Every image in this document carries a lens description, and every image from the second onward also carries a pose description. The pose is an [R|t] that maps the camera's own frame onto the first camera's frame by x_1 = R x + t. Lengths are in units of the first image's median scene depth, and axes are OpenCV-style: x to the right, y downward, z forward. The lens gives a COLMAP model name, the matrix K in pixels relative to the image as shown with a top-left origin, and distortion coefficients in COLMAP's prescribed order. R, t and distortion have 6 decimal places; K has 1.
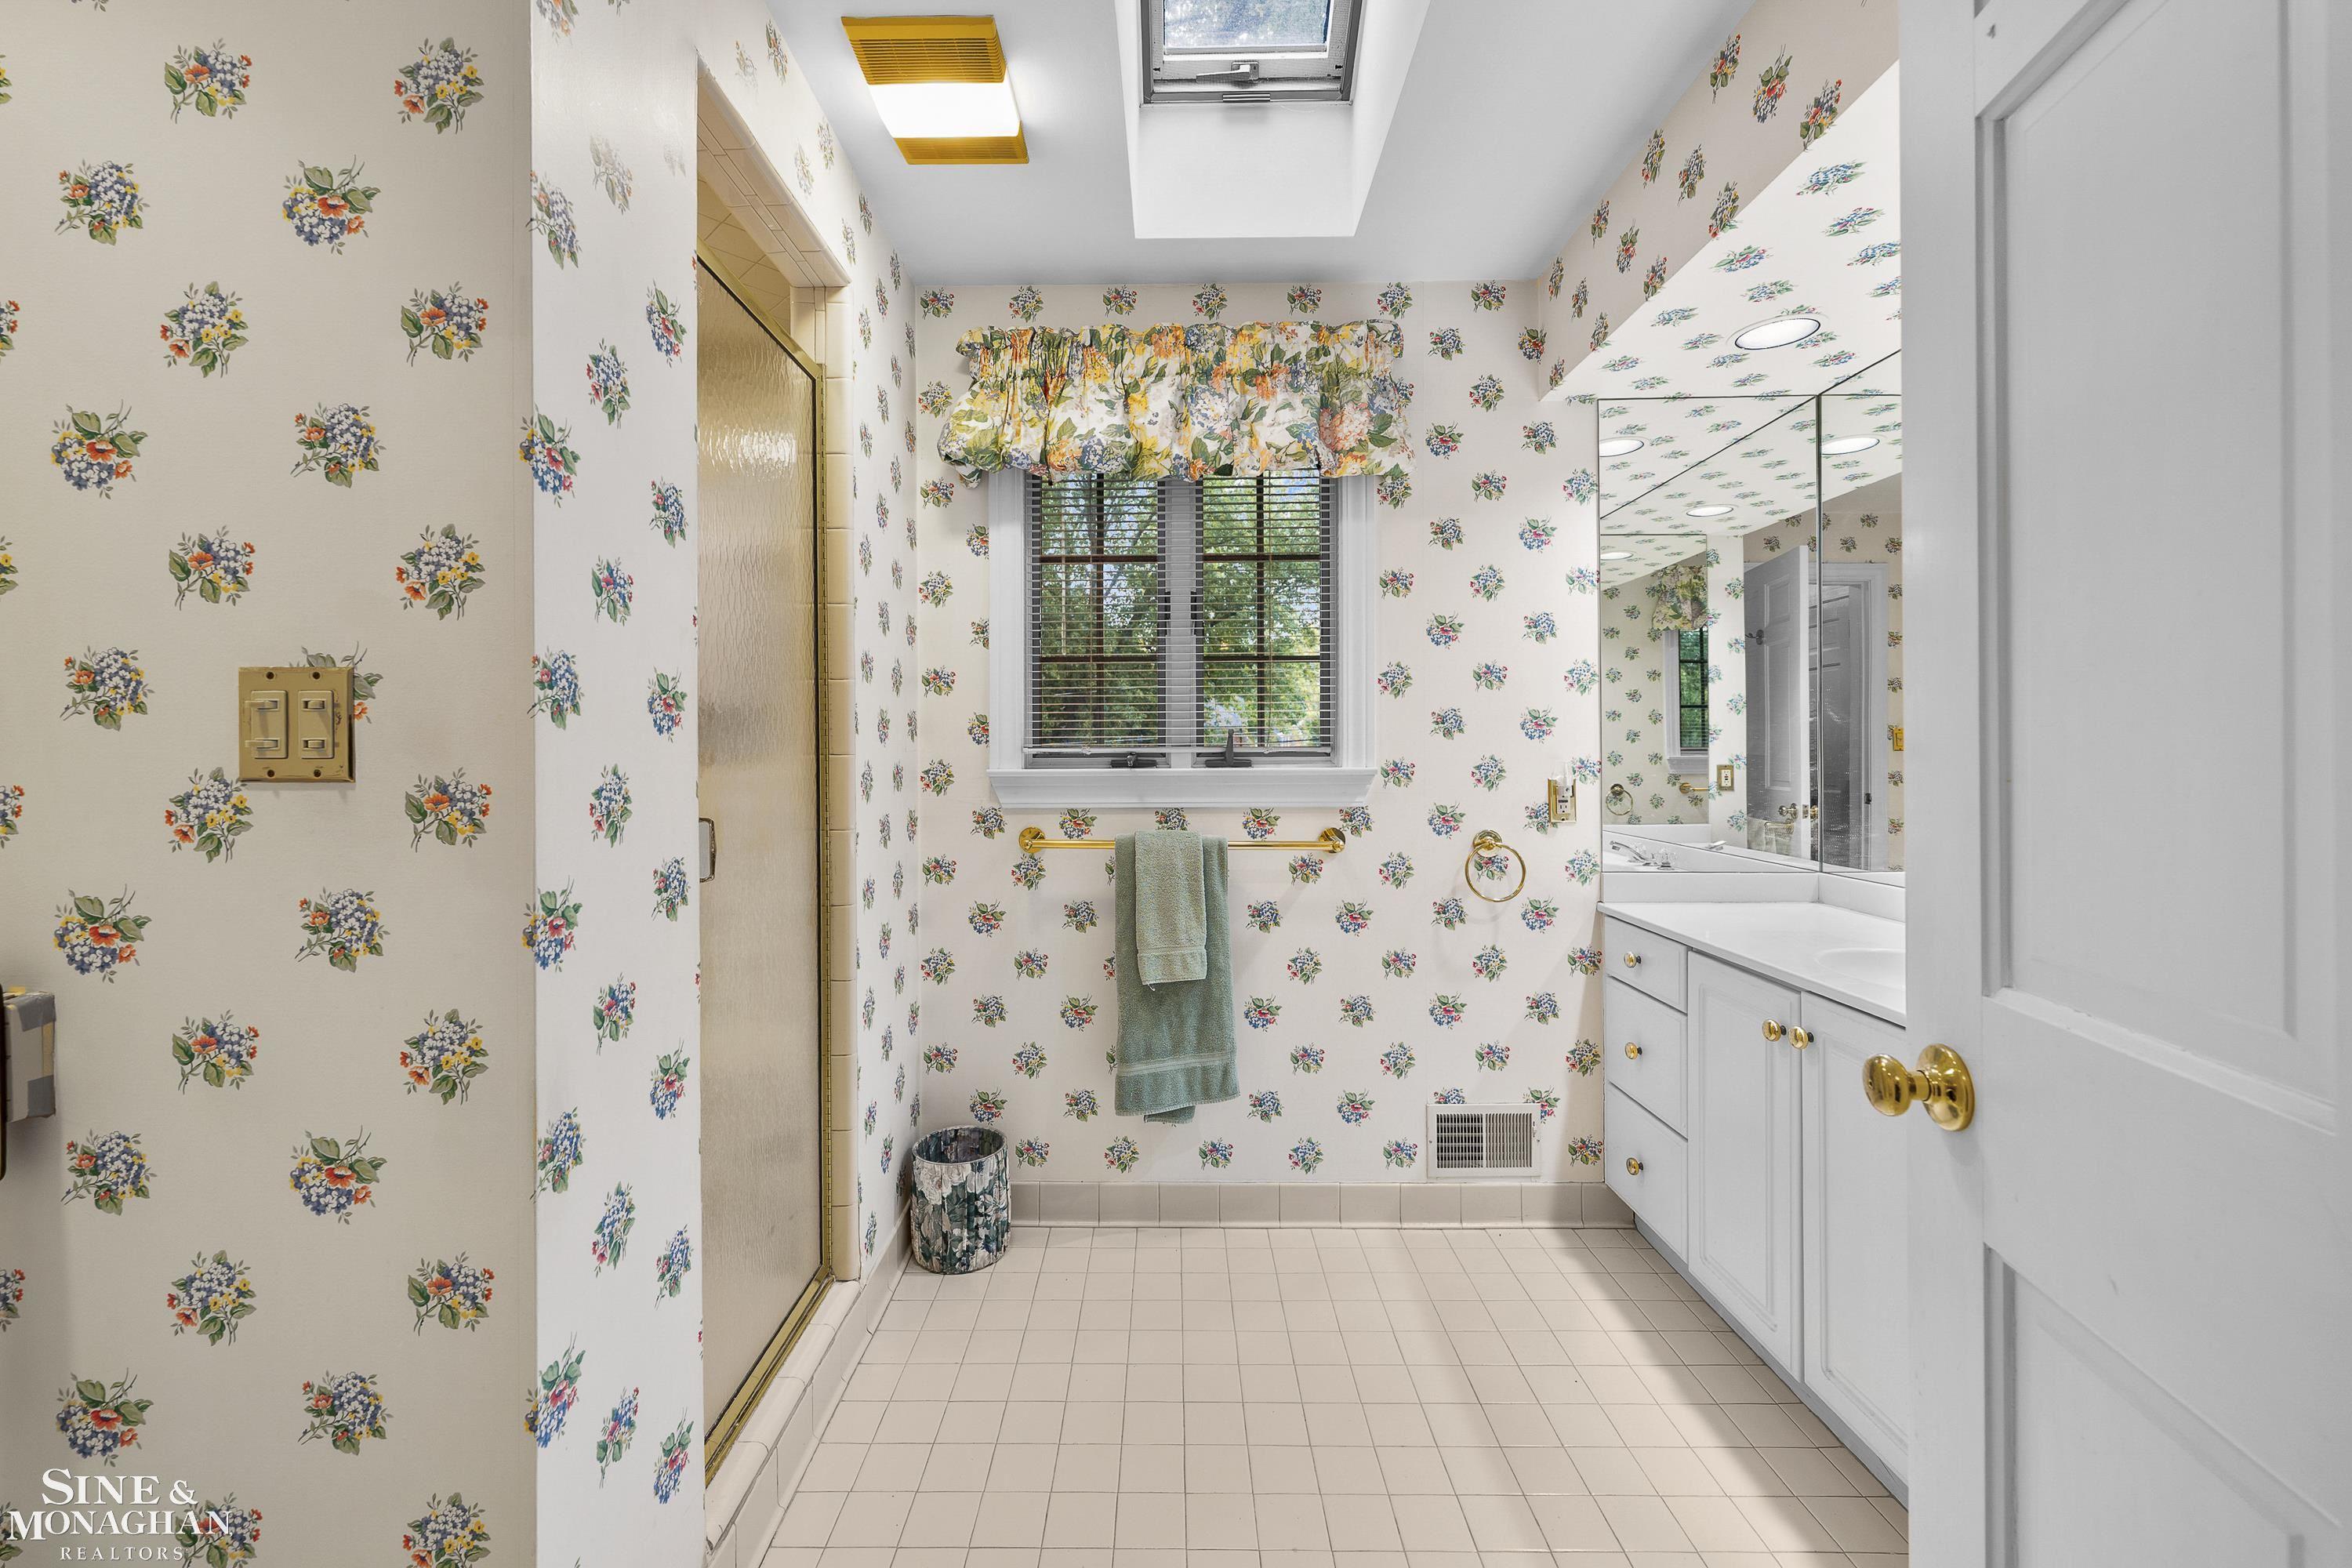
lens RADIAL K [[944.2, 0, 1173.1], [0, 944.2, 757.2], [0, 0, 1]] dist [-0.000020, 0.000199]
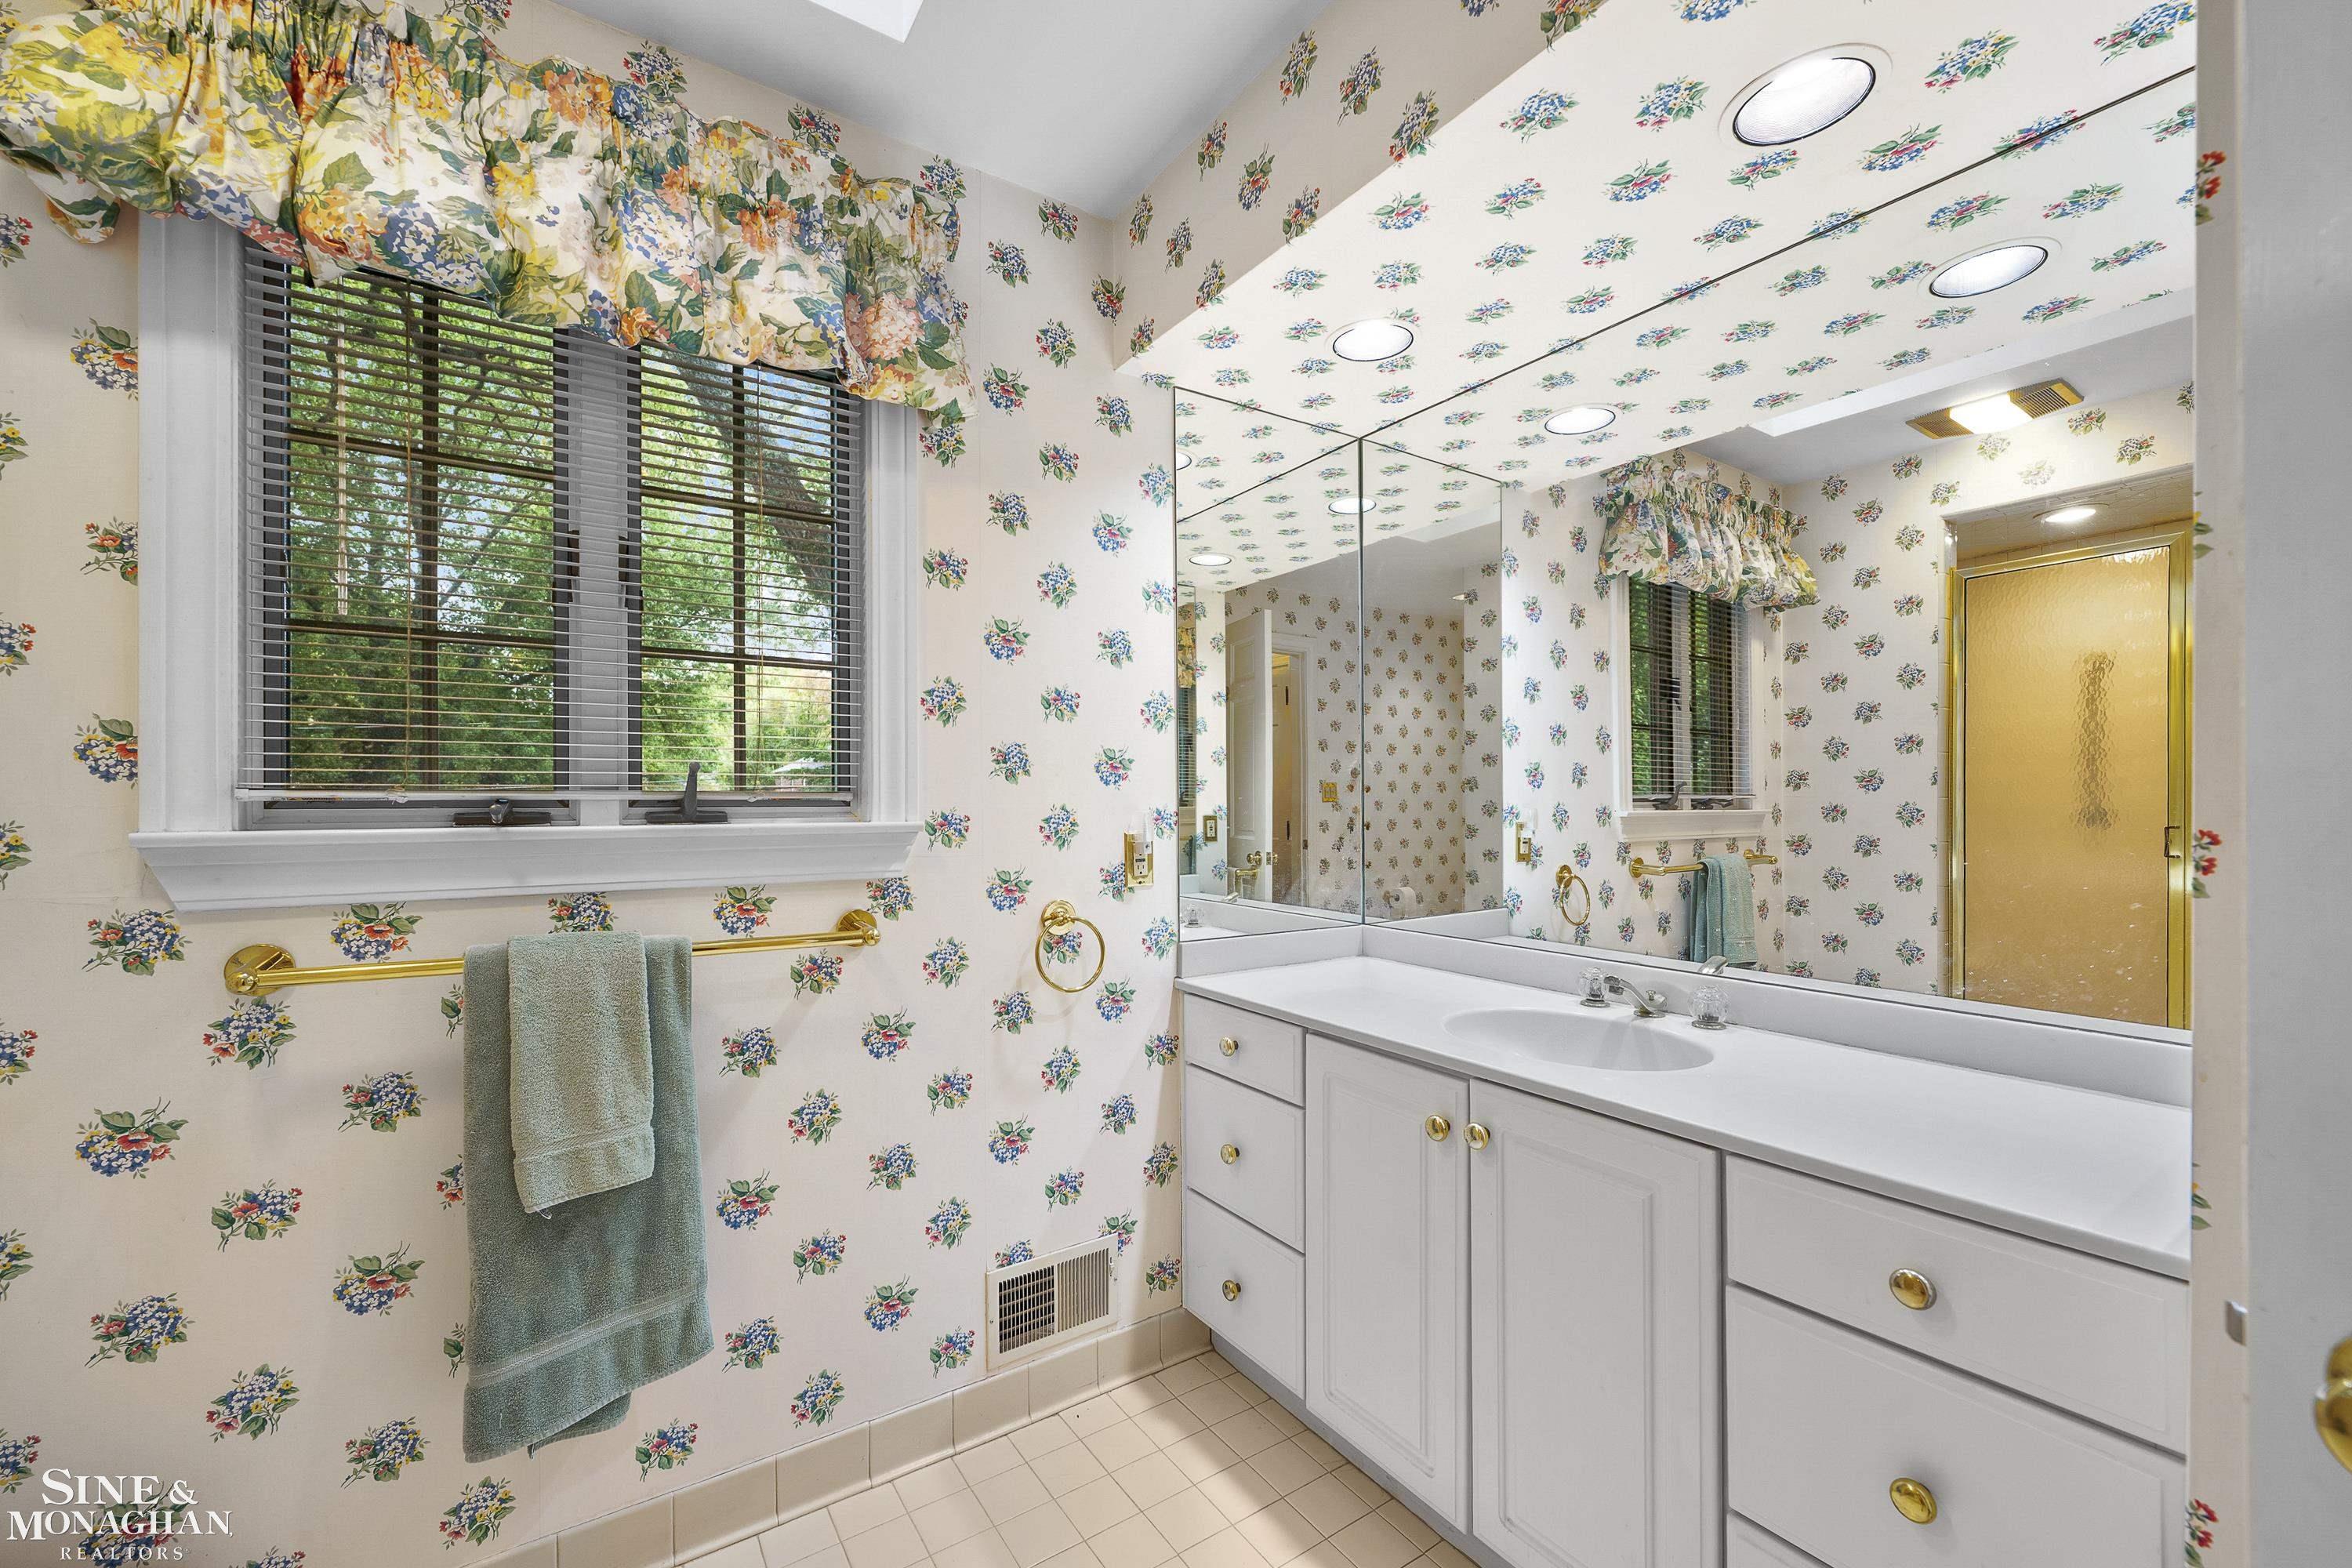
lens RADIAL K [[924.2, 0, 1162.9], [0, 924.2, 805.7], [0, 0, 1]] dist [-0.002195, 0.000335]
pose [[0.829154, 0.000263, 0.559021, -0.023549], [0.002426, 0.999989, -0.004069, 0.002126], [-0.559016, 0.004730, 0.829144, 0.316853]]
